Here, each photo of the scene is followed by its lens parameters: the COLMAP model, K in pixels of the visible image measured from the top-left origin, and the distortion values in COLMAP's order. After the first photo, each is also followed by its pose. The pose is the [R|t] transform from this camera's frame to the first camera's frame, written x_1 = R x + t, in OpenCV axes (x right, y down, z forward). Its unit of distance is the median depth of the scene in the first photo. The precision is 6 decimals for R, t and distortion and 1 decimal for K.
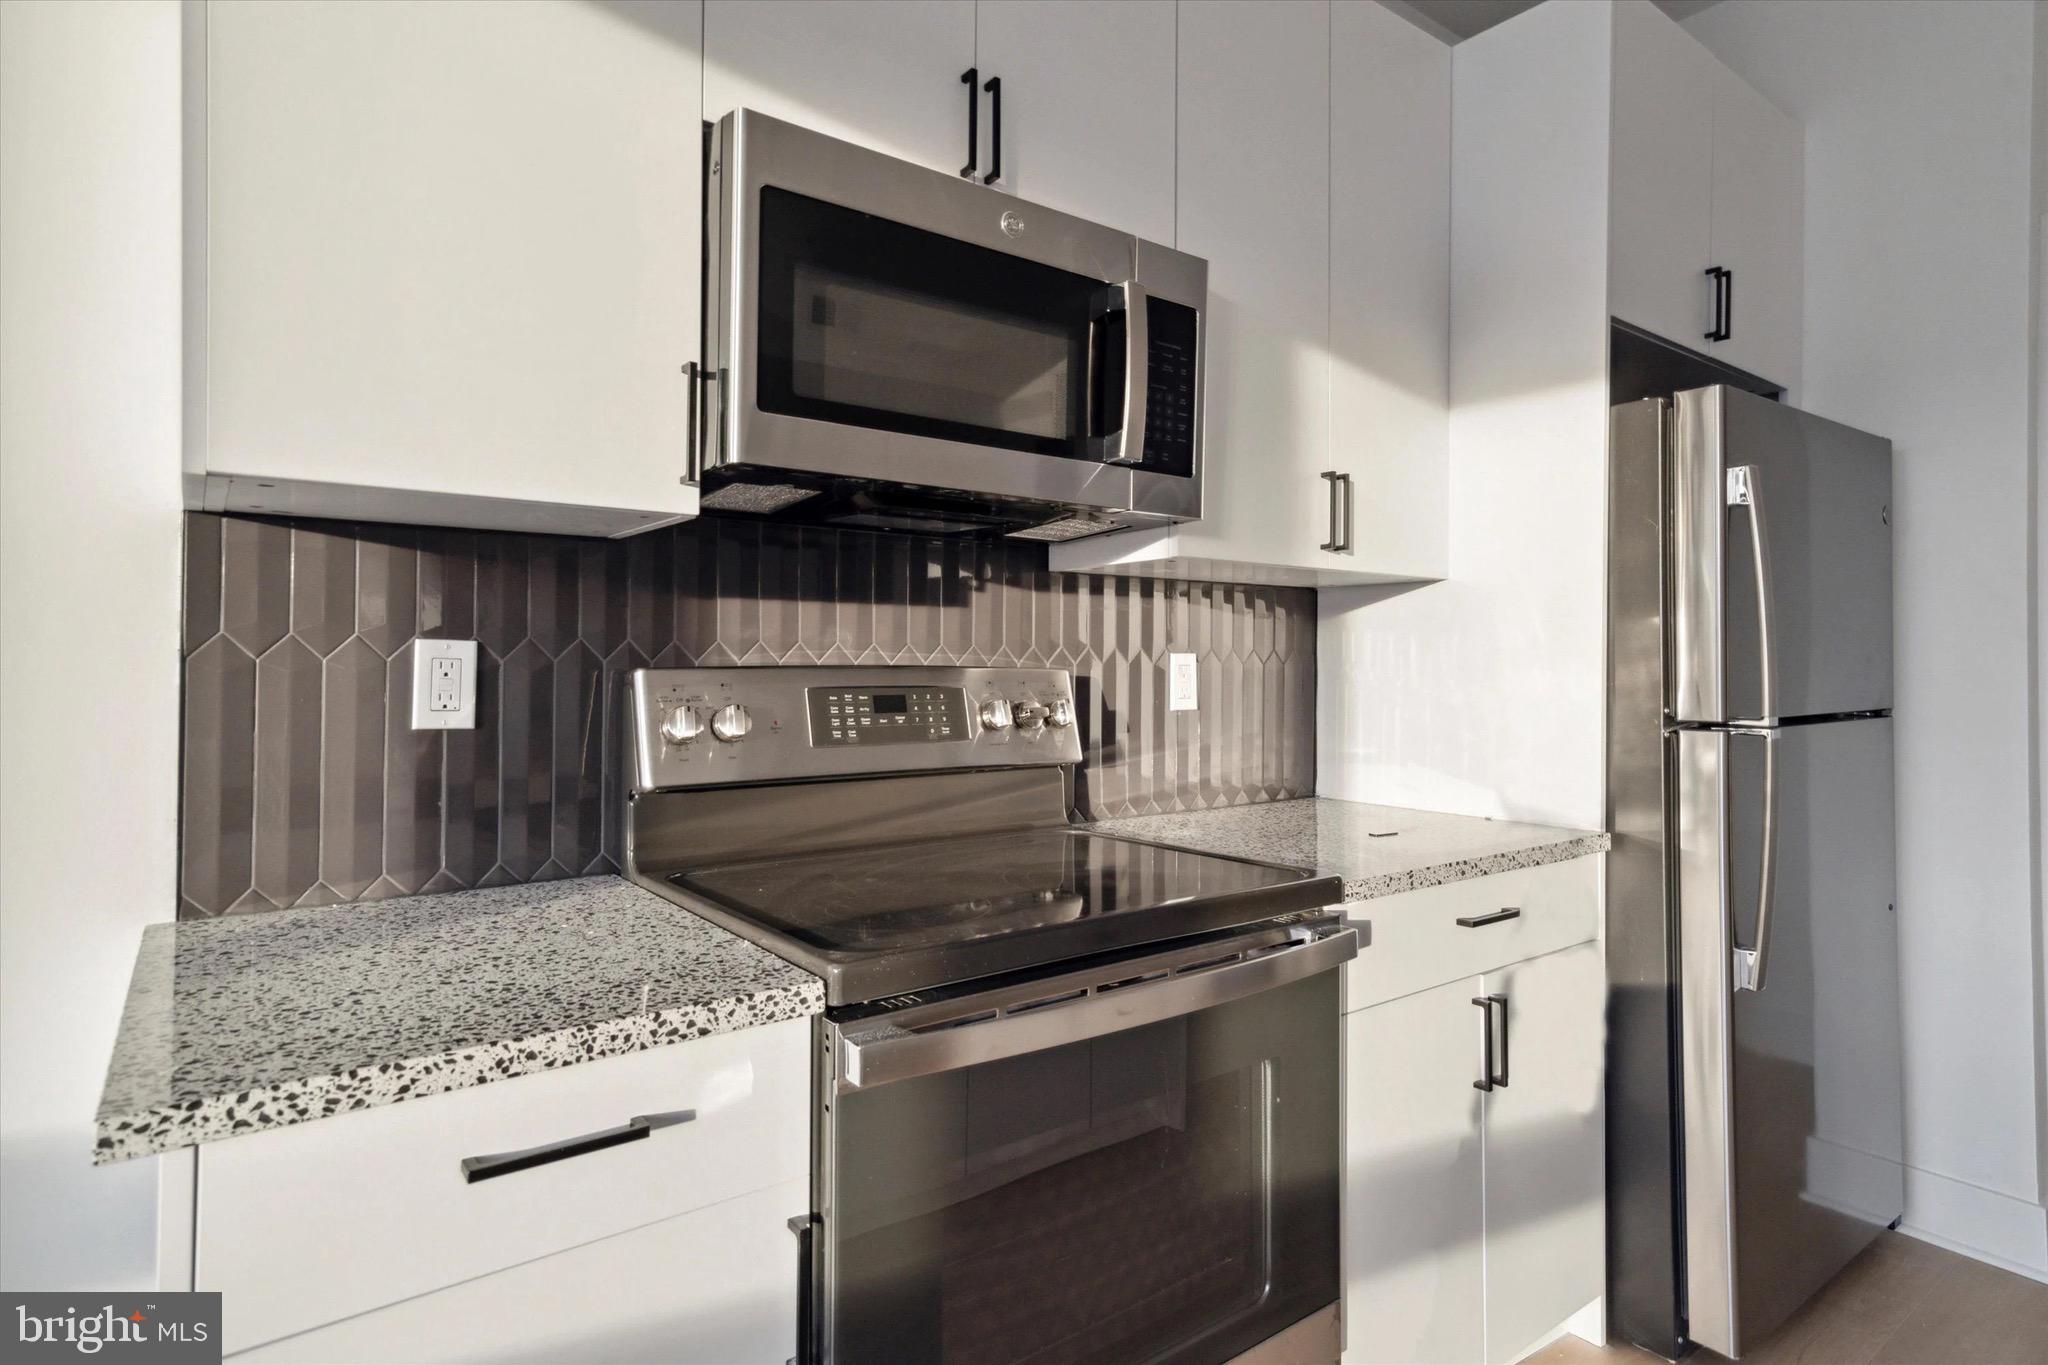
lens RADIAL K [[1107.2, 0, 1022.8], [0, 1107.2, 661.3], [0, 0, 1]] dist [0.008489, 0.001044]
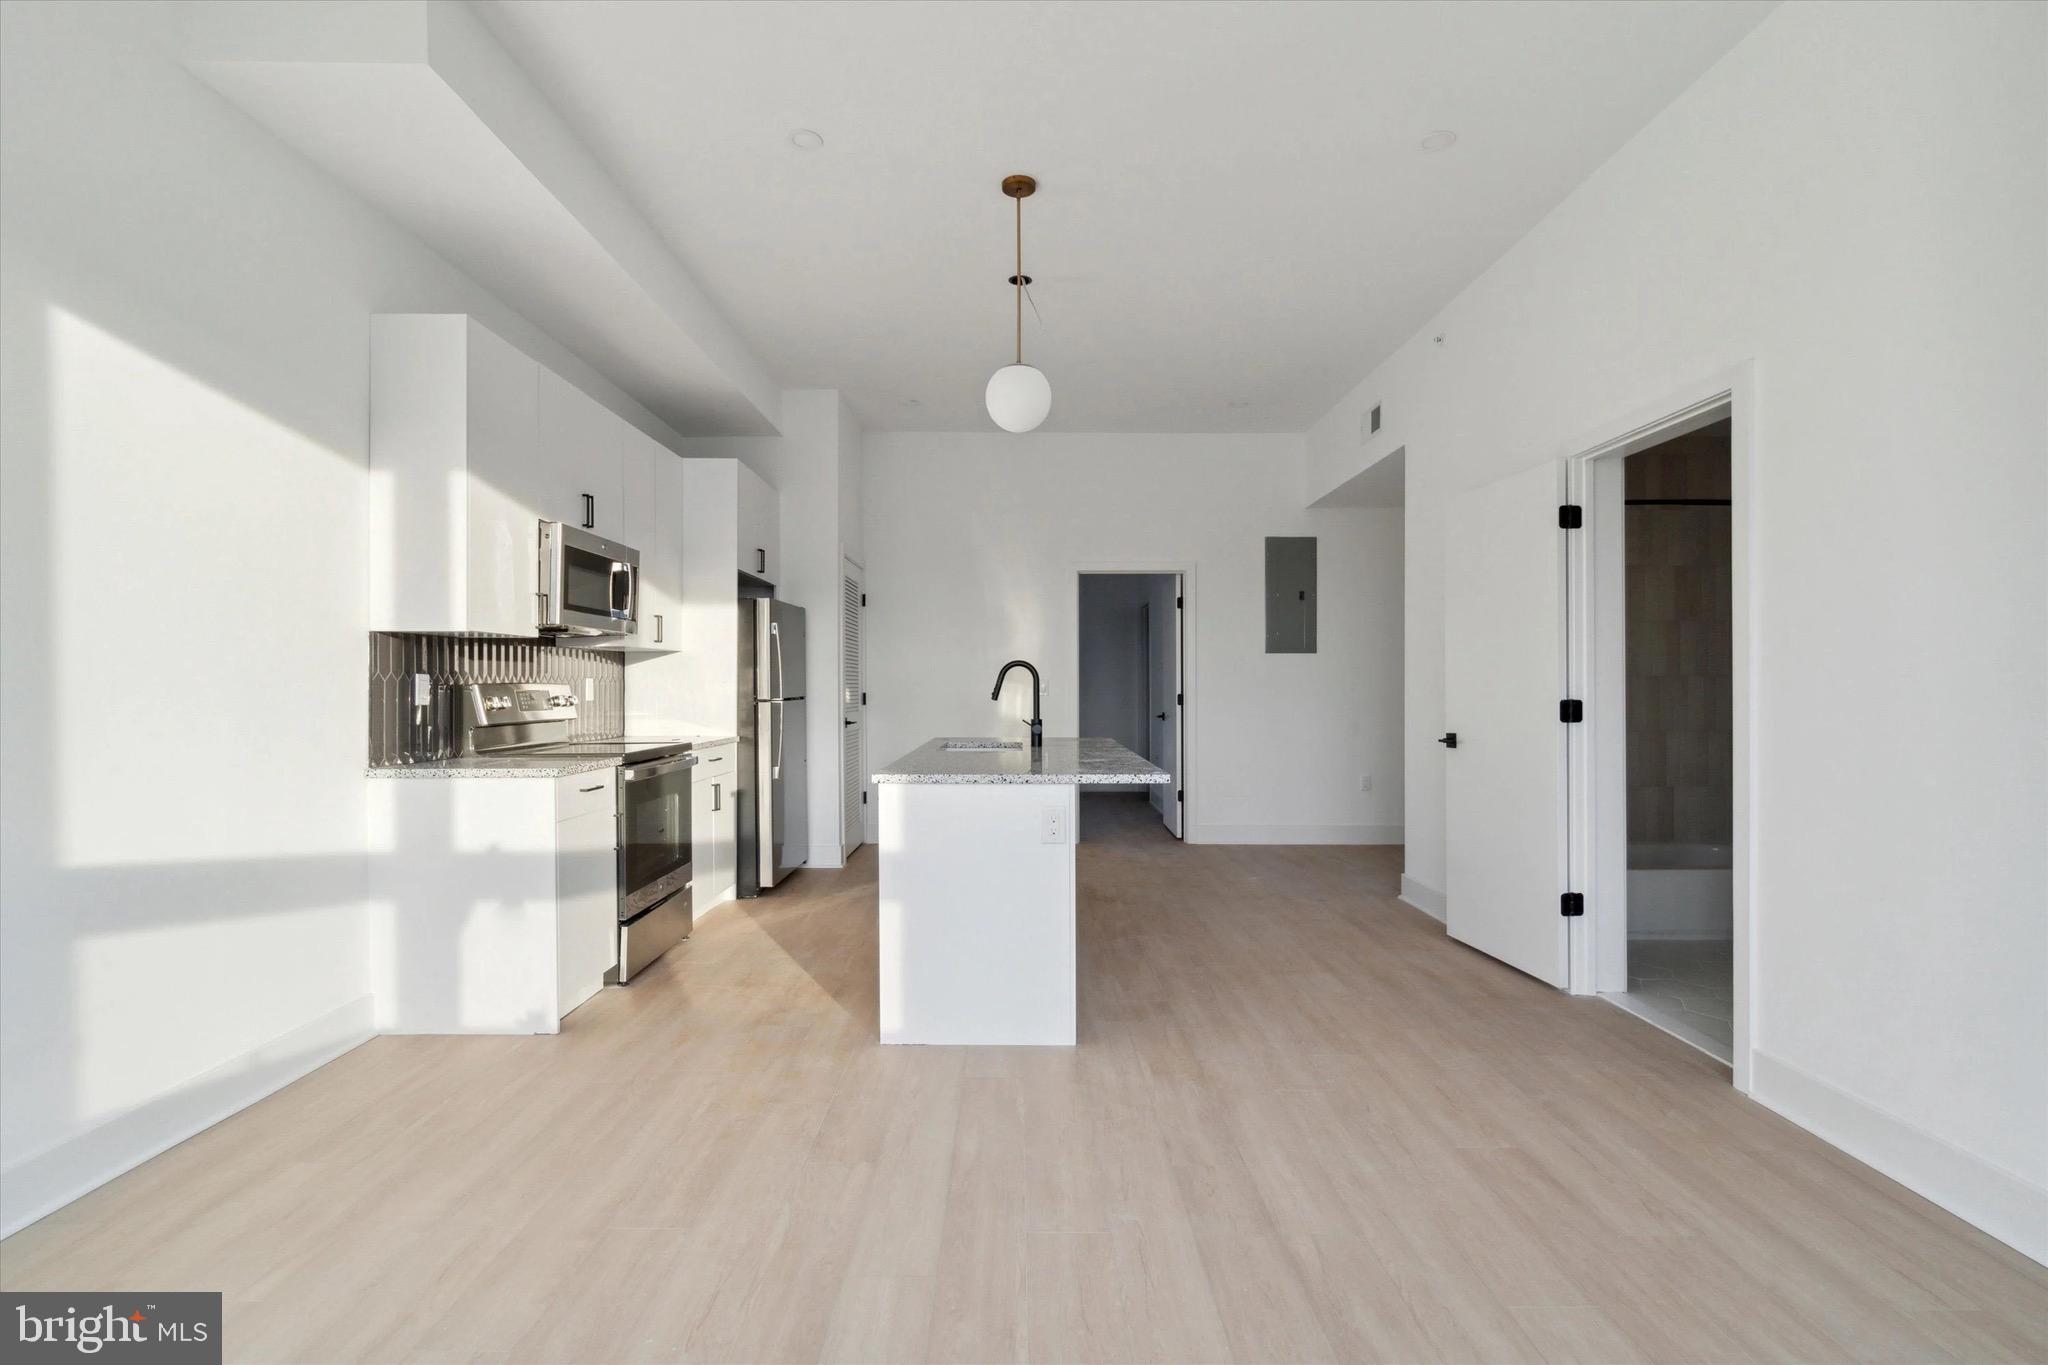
lens RADIAL K [[939.0, 0, 1022.8], [0, 939.0, 682.6], [0, 0, 1]] dist [-0.005940, 0.000332]
pose [[0.599024, -0.000688, 0.800731, -1.147486], [-0.003169, 0.999990, 0.003230, -0.007613], [-0.800725, -0.004473, 0.599016, -1.267277]]
